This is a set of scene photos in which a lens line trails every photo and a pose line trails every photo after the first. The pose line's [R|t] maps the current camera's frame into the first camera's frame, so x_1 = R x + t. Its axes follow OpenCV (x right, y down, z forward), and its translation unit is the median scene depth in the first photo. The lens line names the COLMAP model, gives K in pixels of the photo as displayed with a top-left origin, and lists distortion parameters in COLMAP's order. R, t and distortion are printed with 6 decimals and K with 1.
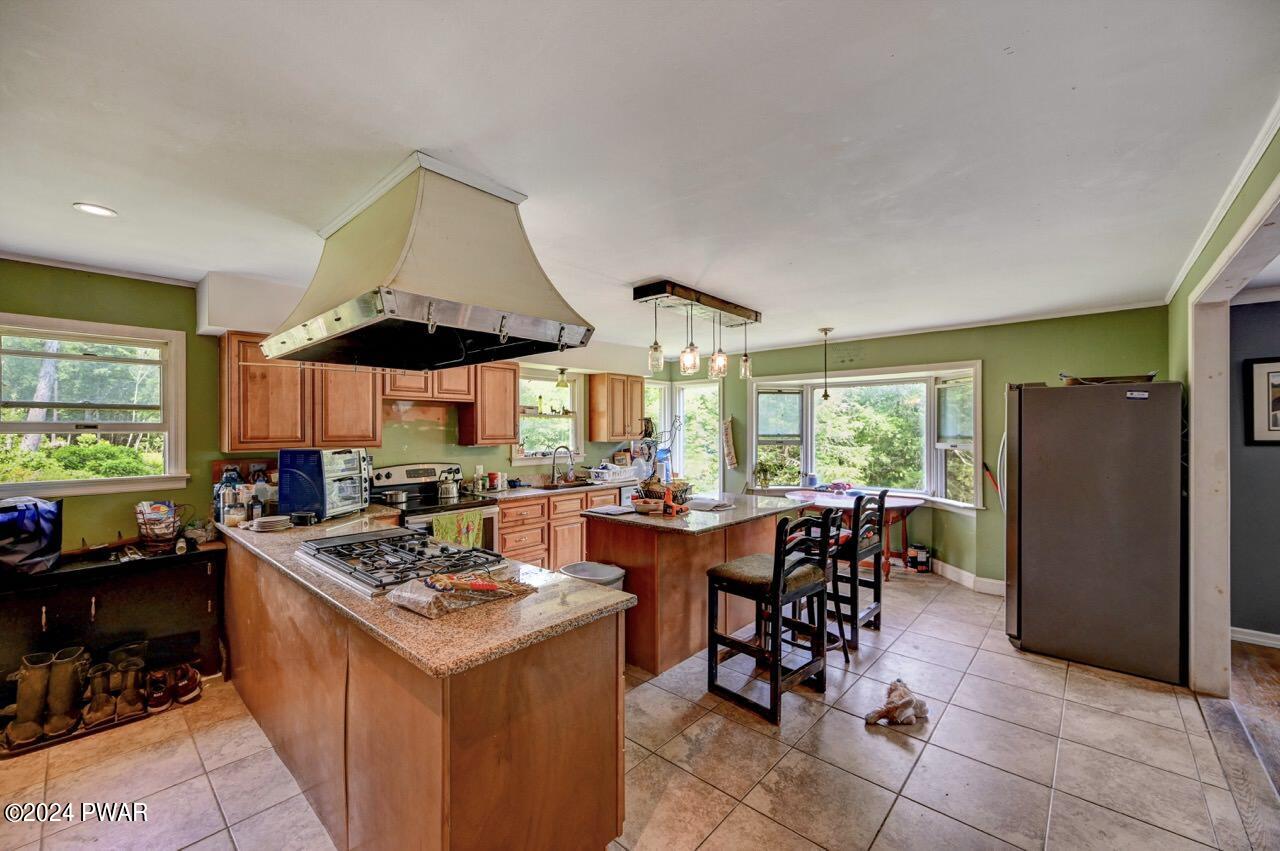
lens RADIAL K [[510.9, 0, 641.8], [0, 510.9, 427.7], [0, 0, 1]] dist [-0.005889, 0.001265]
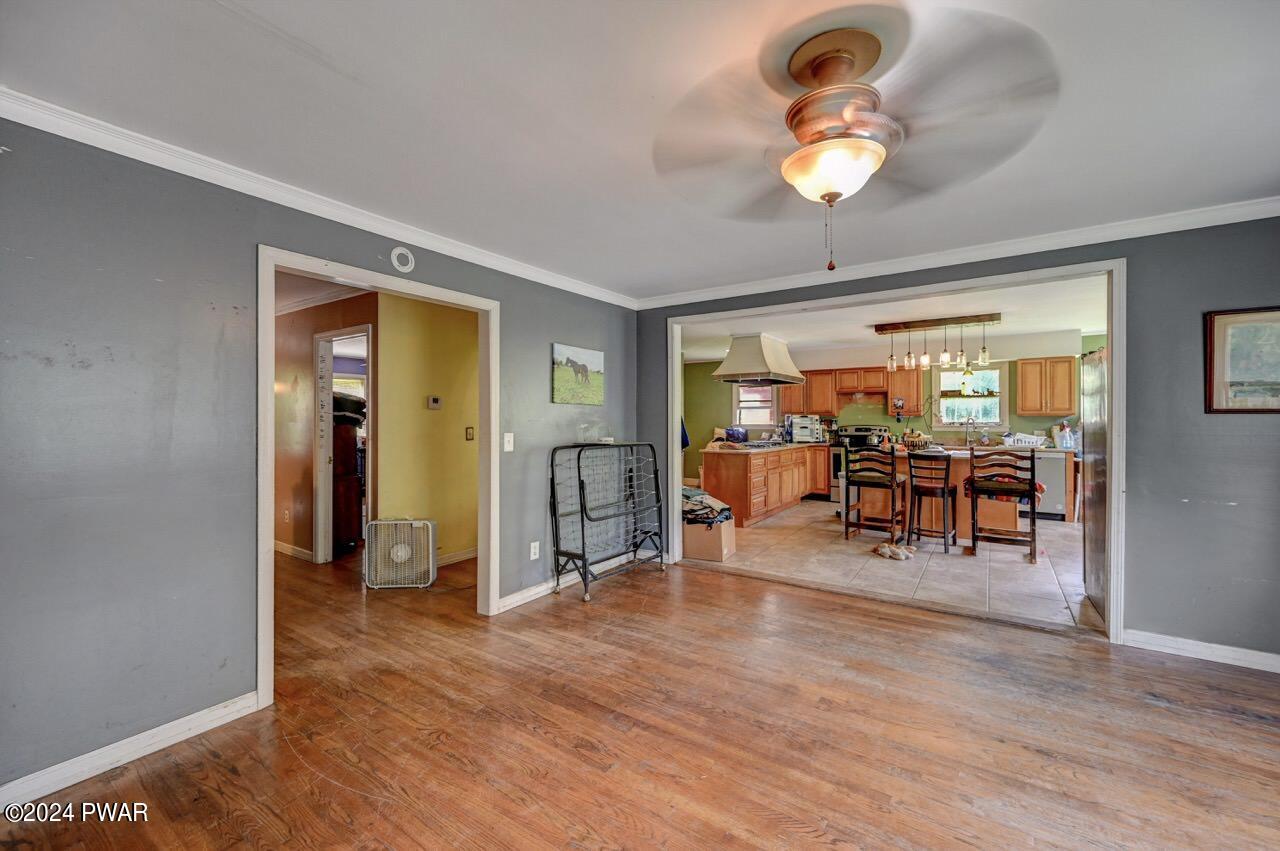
lens RADIAL K [[510.9, 0, 641.0], [0, 510.9, 418.3], [0, 0, 1]] dist [-0.005889, 0.001265]
pose [[0.144675, 0.000876, -0.989479, 1.169290], [0.005784, 0.999982, 0.001731, 0.031637], [0.989462, -0.005973, 0.144667, -0.083032]]
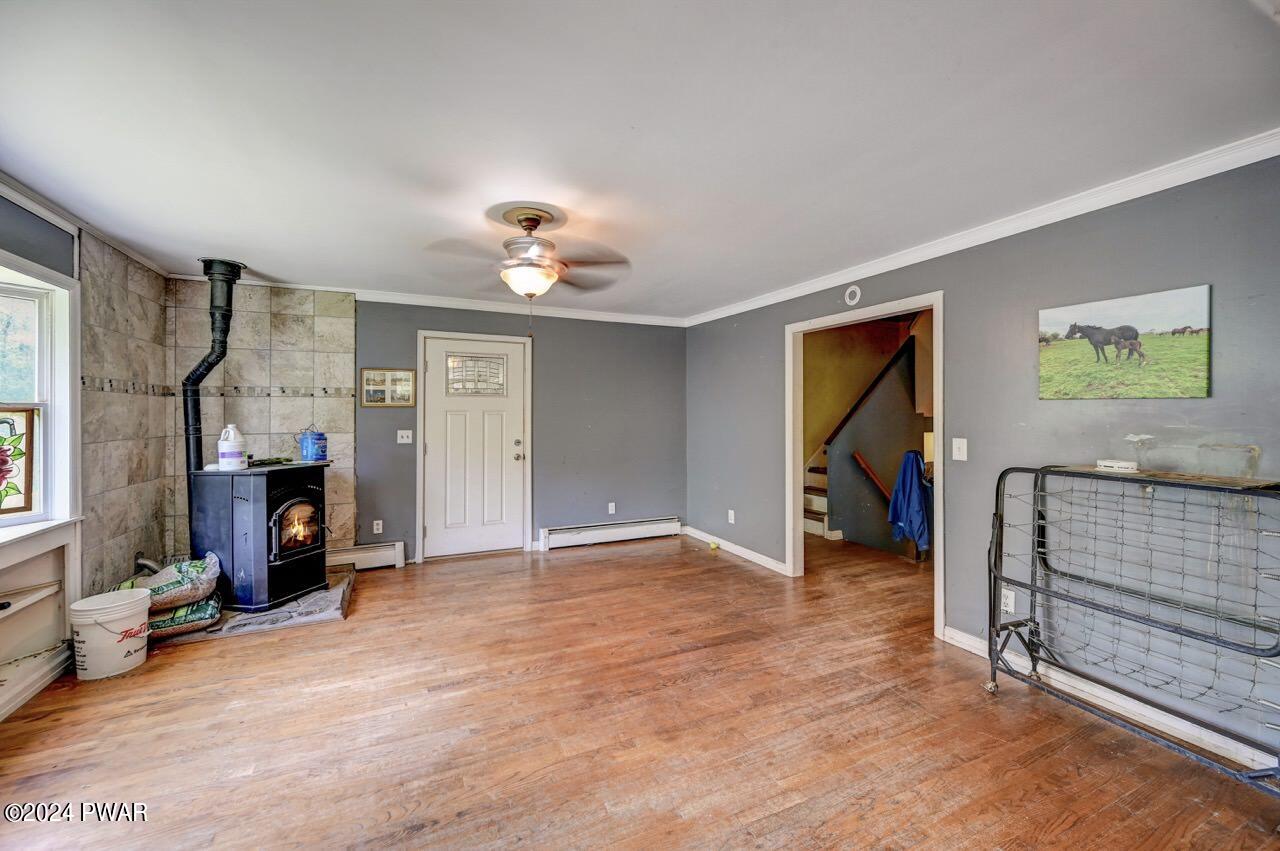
lens RADIAL K [[510.9, 0, 638.1], [0, 510.9, 410.0], [0, 0, 1]] dist [-0.005889, 0.001265]
pose [[-0.924847, 0.003868, 0.380319, 0.544046], [-0.000033, 0.999947, -0.010250, 0.024359], [-0.380338, -0.009492, -0.924799, 0.555420]]
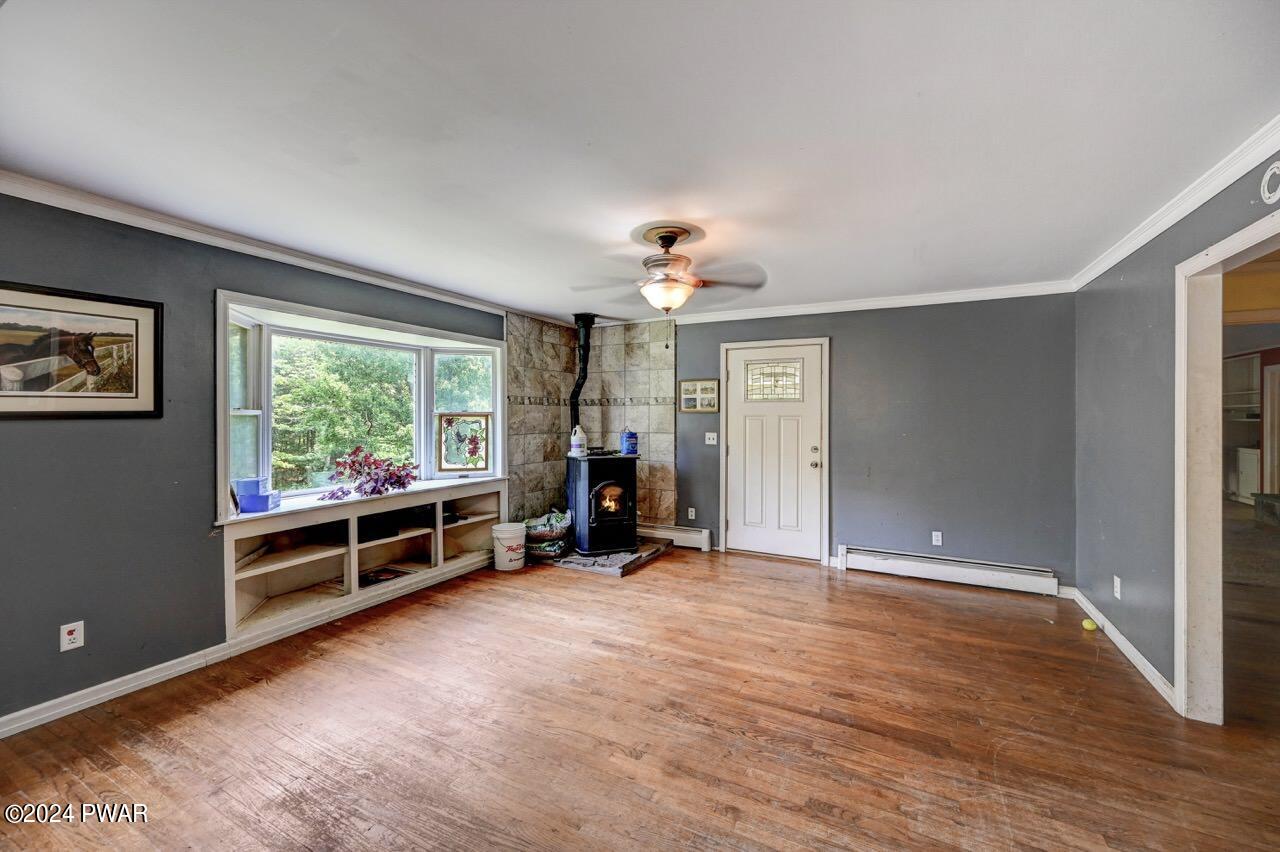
lens RADIAL K [[510.9, 0, 644.0], [0, 510.9, 416.1], [0, 0, 1]] dist [-0.005889, 0.001265]
pose [[-0.264767, -0.002450, 0.964309, 0.301491], [-0.005557, 0.999984, 0.001015, 0.017009], [-0.964296, -0.005090, -0.264776, 0.267235]]
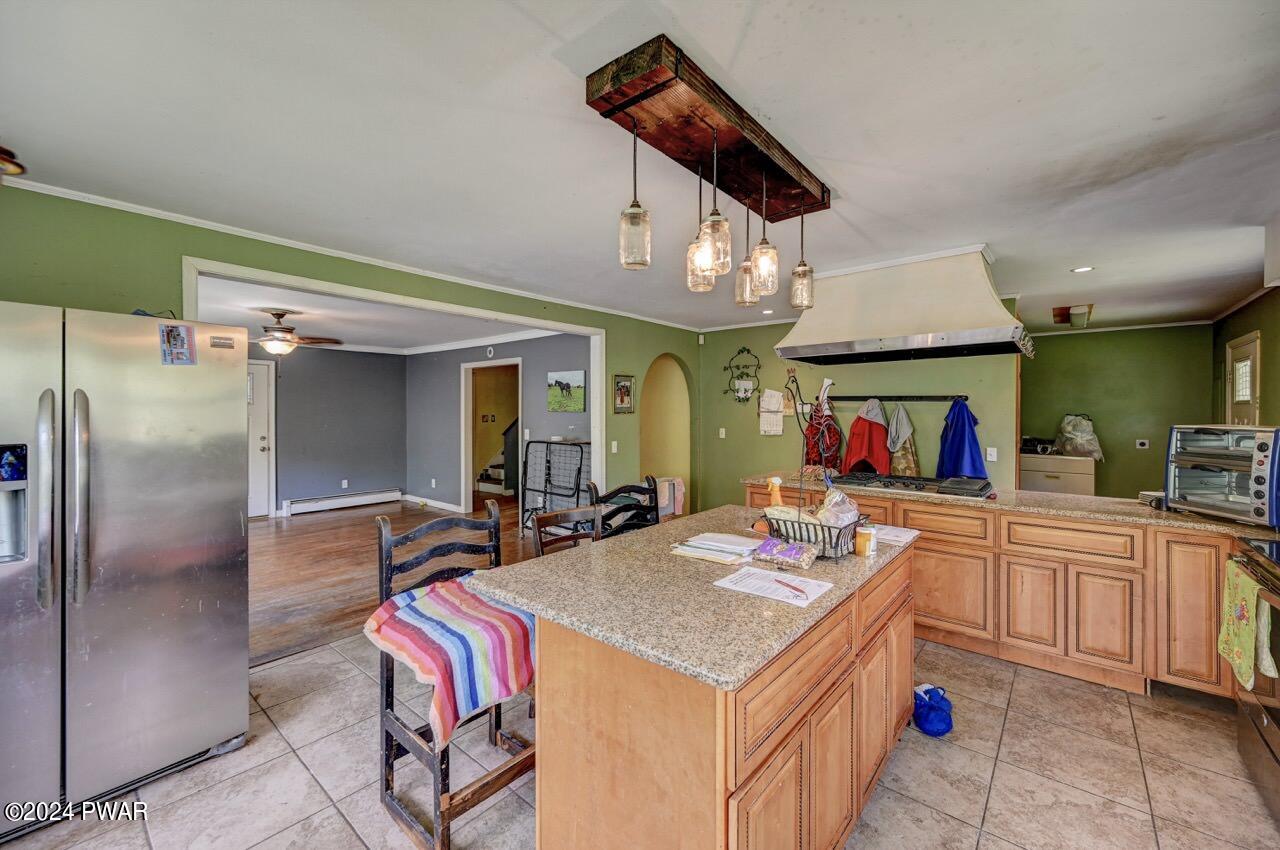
lens RADIAL K [[510.9, 0, 651.5], [0, 510.9, 416.0], [0, 0, 1]] dist [-0.005889, 0.001265]
pose [[-0.998322, 0.001940, -0.057879, 0.178464], [0.001622, 0.999983, 0.005530, 0.012829], [0.057889, 0.005427, -0.998308, 1.147875]]
